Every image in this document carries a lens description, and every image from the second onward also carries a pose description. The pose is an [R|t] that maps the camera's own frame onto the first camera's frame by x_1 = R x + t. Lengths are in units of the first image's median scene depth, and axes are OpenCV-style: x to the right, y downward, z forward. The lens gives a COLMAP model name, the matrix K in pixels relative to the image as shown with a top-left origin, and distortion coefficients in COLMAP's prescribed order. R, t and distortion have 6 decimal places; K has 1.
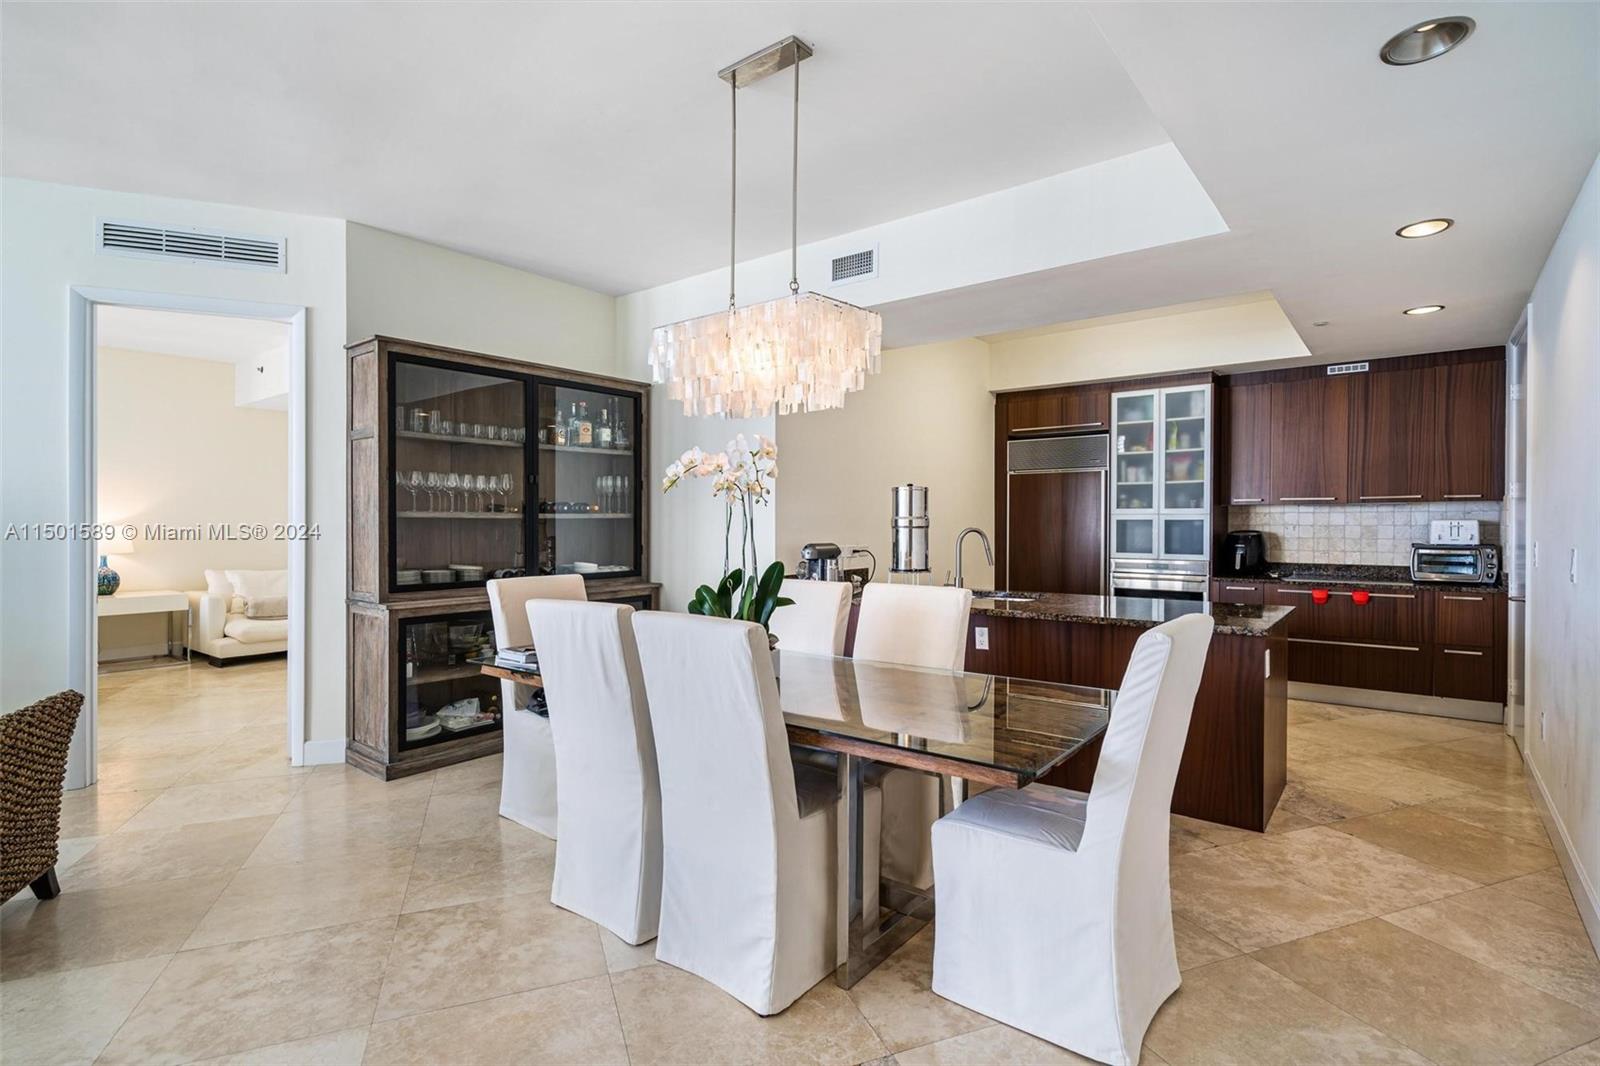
lens RADIAL K [[775.0, 0, 803.6], [0, 775.0, 525.9], [0, 0, 1]] dist [0.000738, 0.000935]
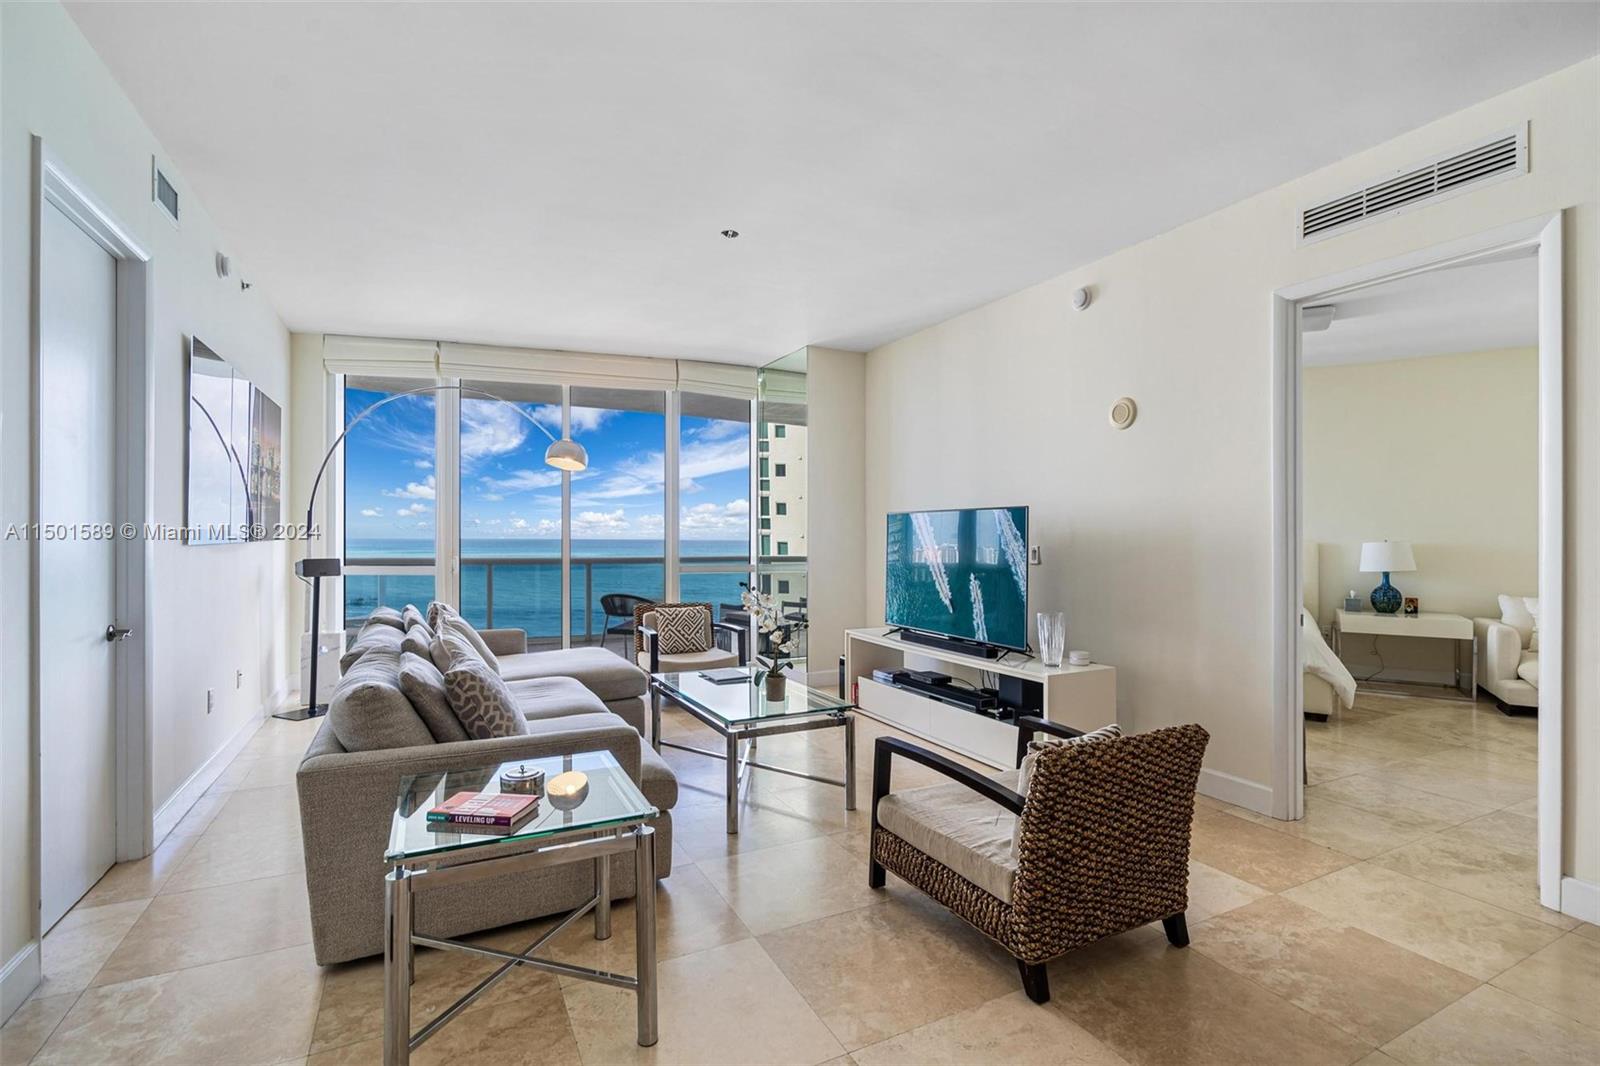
lens RADIAL K [[735.2, 0, 818.5], [0, 735.2, 530.1], [0, 0, 1]] dist [0.001936, 0.000447]
pose [[0.114208, -0.004841, -0.993445, -0.076514], [-0.011305, 0.999917, -0.006173, -0.001647], [0.993392, 0.011936, 0.114144, 0.241657]]
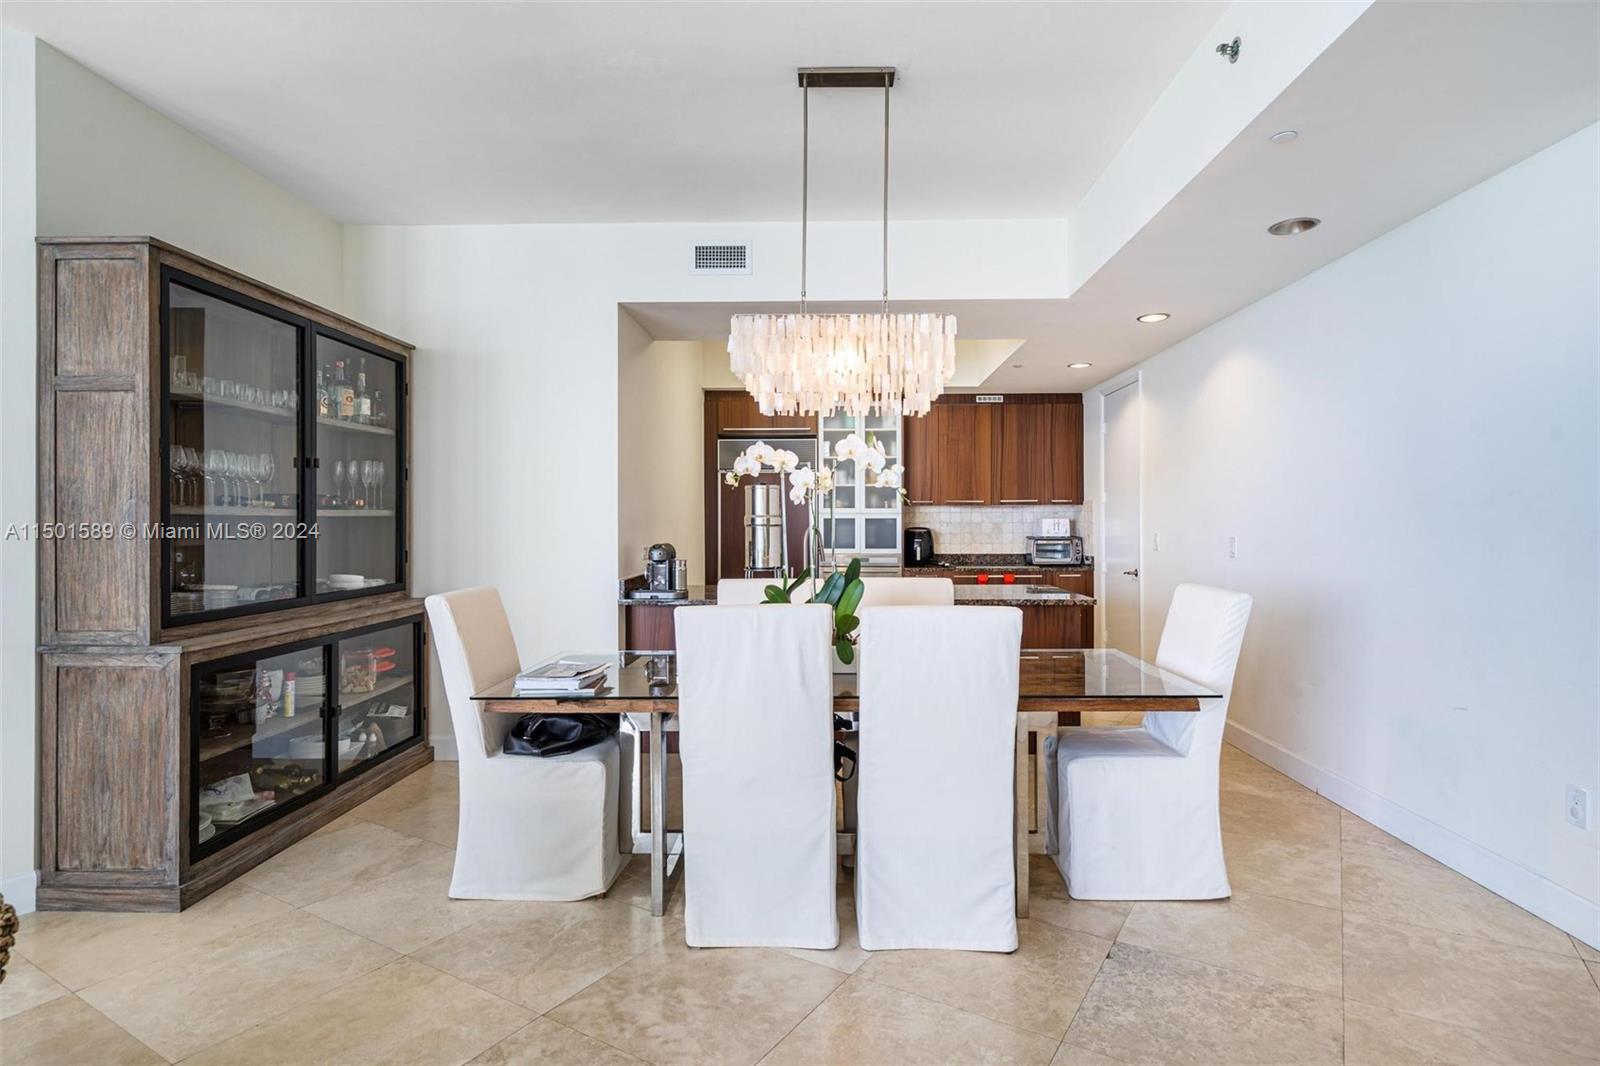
lens RADIAL K [[861.6, 0, 801.9], [0, 861.6, 515.8], [0, 0, 1]] dist [0.003602, 0.000665]
pose [[0.800036, 0.001794, 0.599949, -0.406649], [0.005143, 0.999938, -0.009849, 0.000277], [-0.599930, 0.010965, 0.799977, 0.062407]]
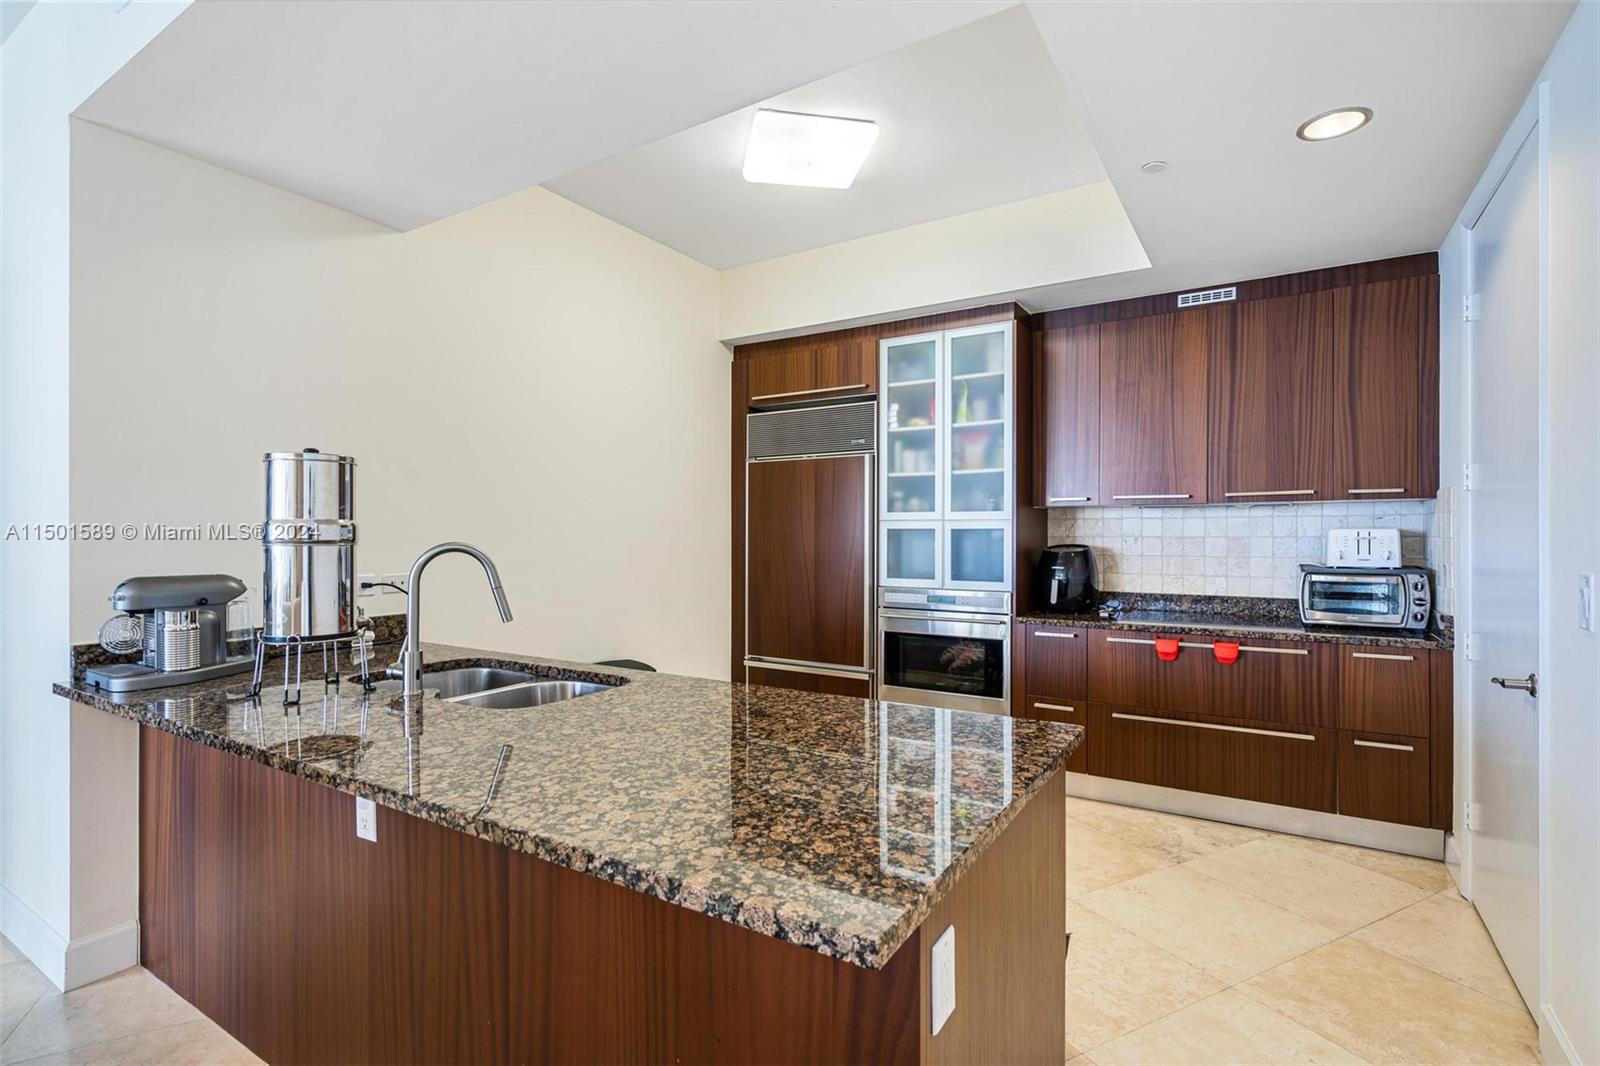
lens RADIAL K [[753.3, 0, 808.2], [0, 753.3, 531.0], [0, 0, 1]] dist [0.000641, -0.000642]
pose [[0.993568, -0.000181, 0.113236, 0.310230], [0.001143, 0.999964, -0.008432, -0.000782], [-0.113230, 0.008507, 0.993532, 0.428181]]
